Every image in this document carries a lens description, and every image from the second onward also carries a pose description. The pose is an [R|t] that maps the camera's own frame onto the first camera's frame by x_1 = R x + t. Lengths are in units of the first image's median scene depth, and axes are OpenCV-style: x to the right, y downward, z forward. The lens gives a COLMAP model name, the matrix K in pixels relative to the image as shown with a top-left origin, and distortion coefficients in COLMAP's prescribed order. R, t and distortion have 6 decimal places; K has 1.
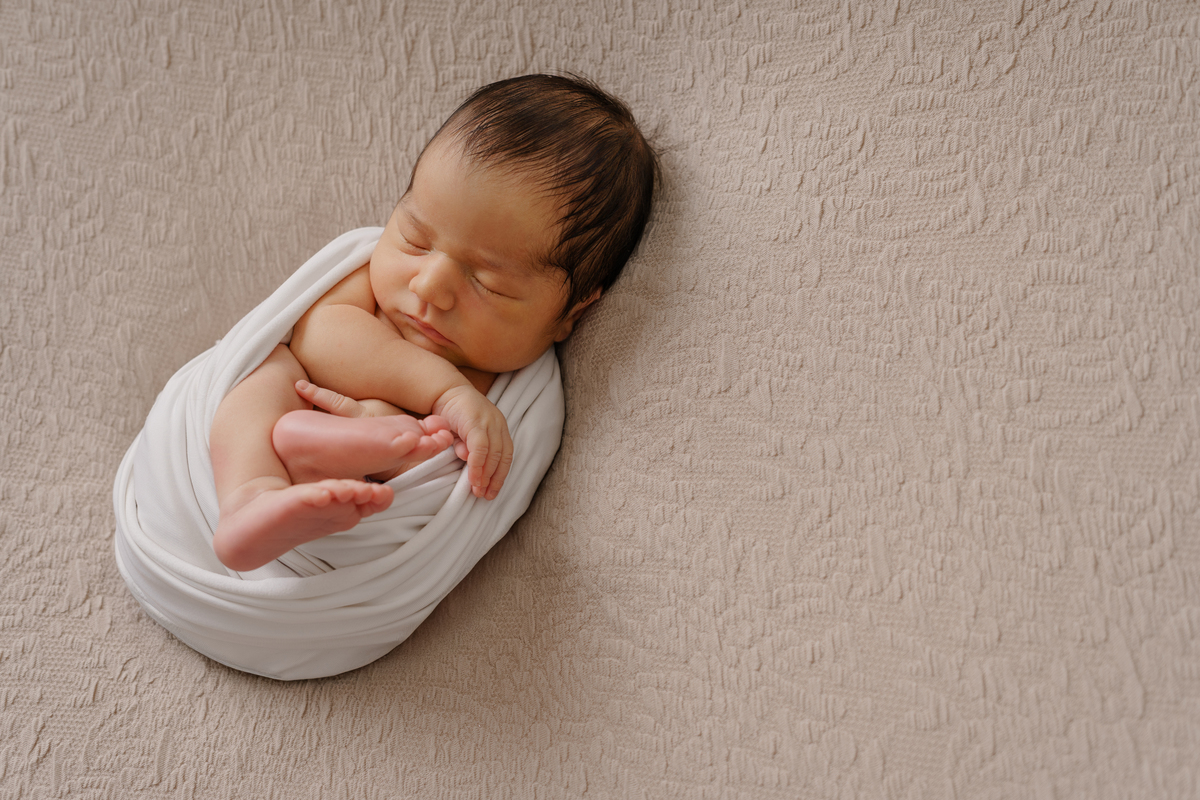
lens RADIAL K [[1807.5, 0, 600.0], [0, 1807.5, 400.0], [0, 0, 1]] dist [0.009436, -0.107245]
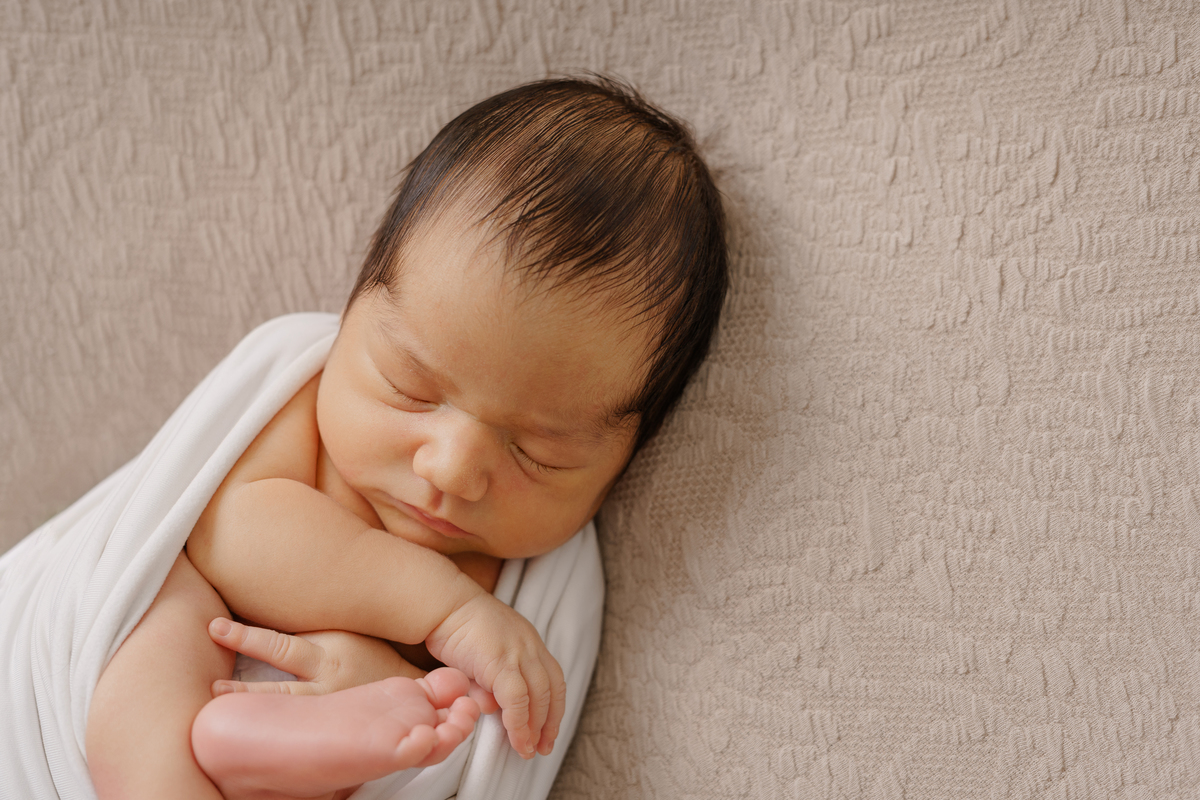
lens RADIAL K [[1822.4, 0, 600.0], [0, 1822.4, 400.0], [0, 0, 1]] dist [-0.031183, 0.074434]
pose [[0.988167, -0.084874, 0.127756, -0.104863], [0.064689, 0.985858, 0.154596, -0.168569], [-0.139070, -0.144502, 0.979683, 0.360501]]
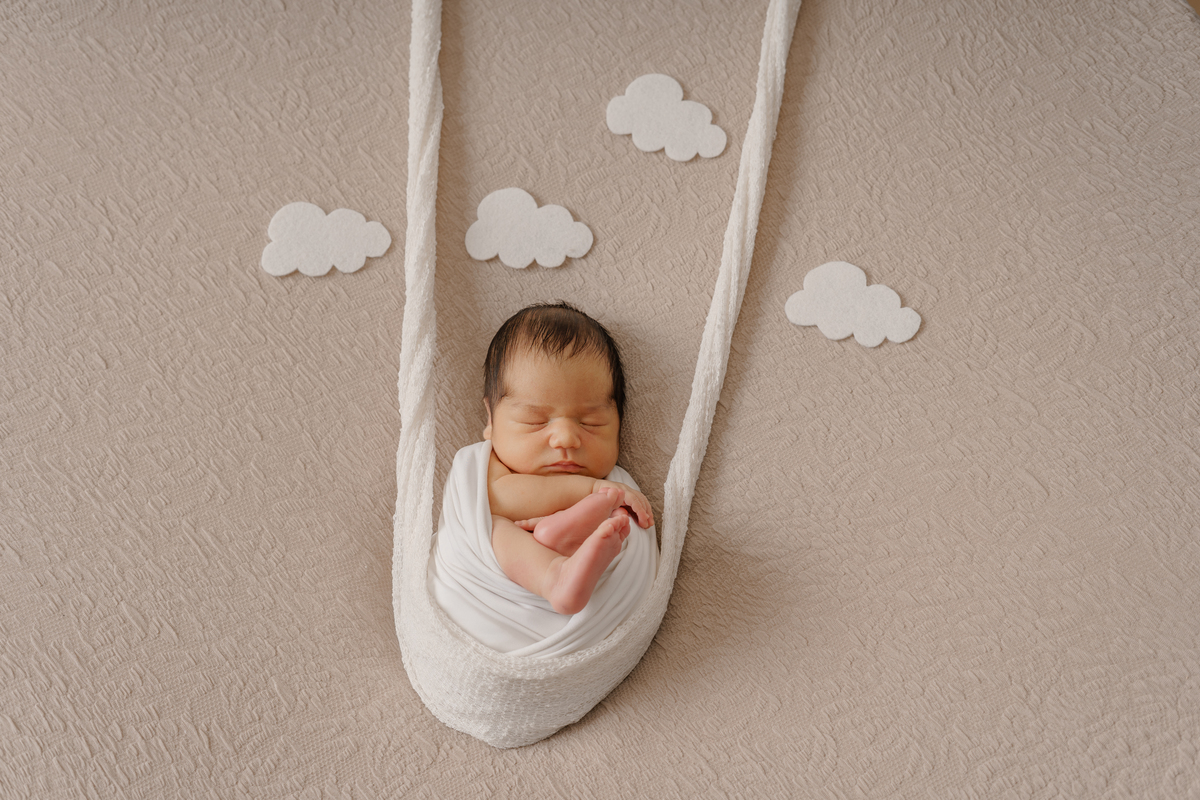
lens RADIAL K [[1732.9, 0, 600.0], [0, 1732.9, 400.0], [0, 0, 1]] dist [-0.066442, 0.050411]
pose [[0.799750, -0.449362, 0.398087, -0.633284], [0.528844, 0.841174, -0.112919, 0.103328], [-0.284119, 0.300833, 0.910371, -0.411724]]
